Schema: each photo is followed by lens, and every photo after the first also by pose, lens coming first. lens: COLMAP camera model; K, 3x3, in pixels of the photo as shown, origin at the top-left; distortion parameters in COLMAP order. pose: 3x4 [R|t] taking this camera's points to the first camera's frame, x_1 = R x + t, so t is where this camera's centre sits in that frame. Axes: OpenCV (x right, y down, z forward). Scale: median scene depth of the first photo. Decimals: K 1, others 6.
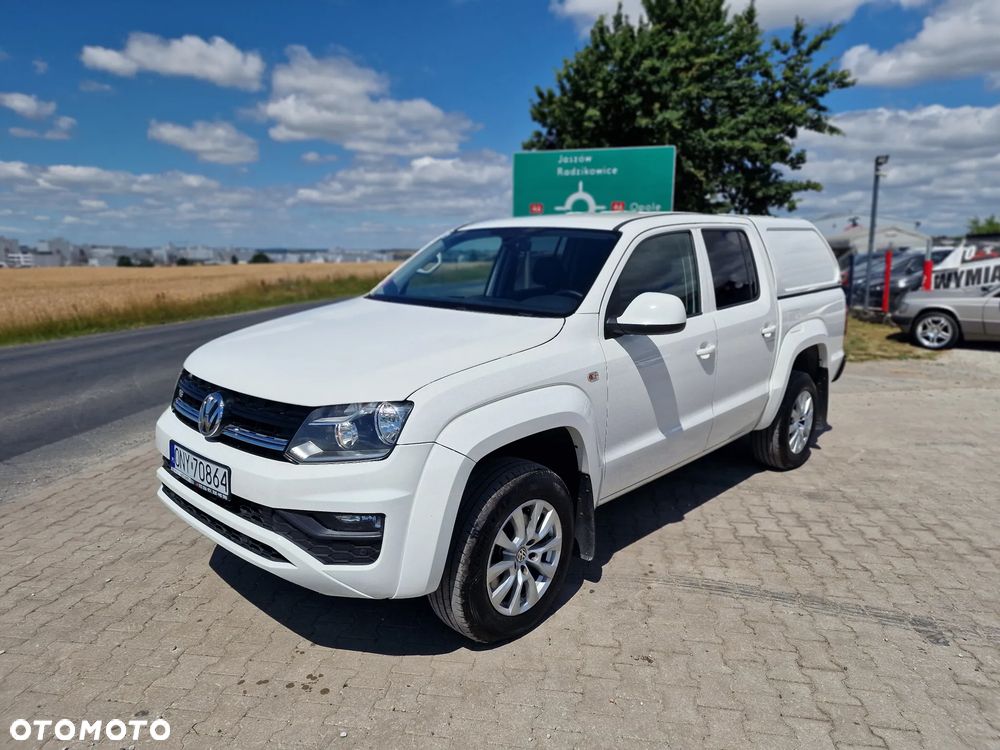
lens RADIAL K [[679.5, 0, 494.2], [0, 679.5, 370.6], [0, 0, 1]] dist [0.079036, -0.064167]
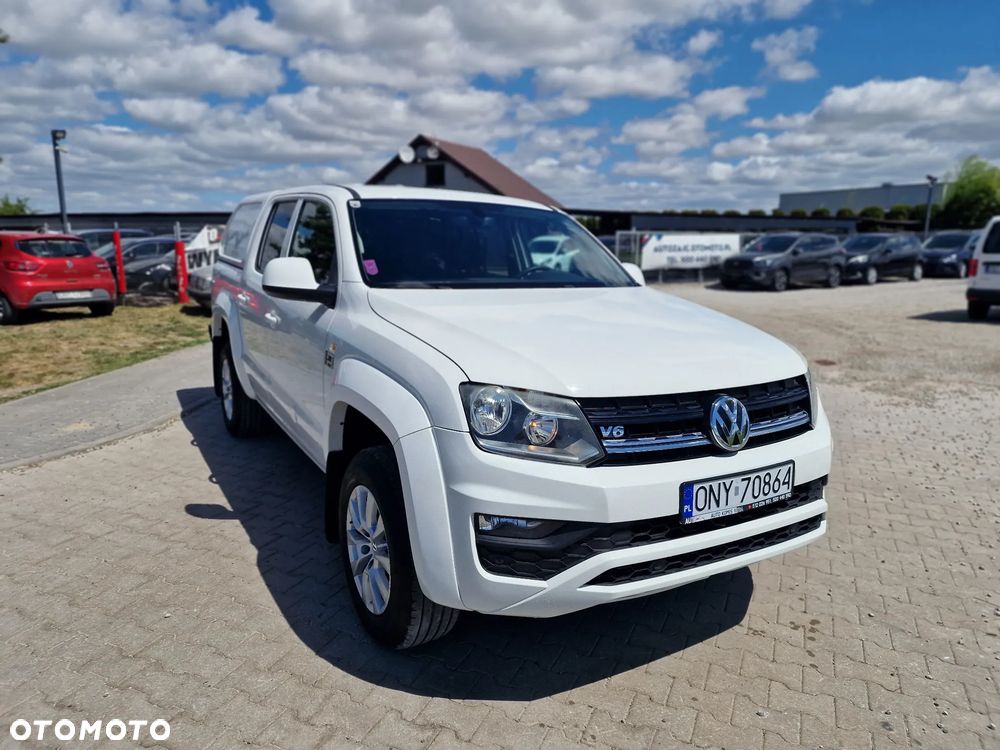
lens RADIAL K [[679.5, 0, 499.6], [0, 679.5, 365.4], [0, 0, 1]] dist [0.079036, -0.064167]
pose [[0.260196, -0.172195, 0.950077, -0.733982], [0.155024, 0.978655, 0.134918, -0.092206], [-0.953030, 0.112179, 0.281336, 0.601656]]
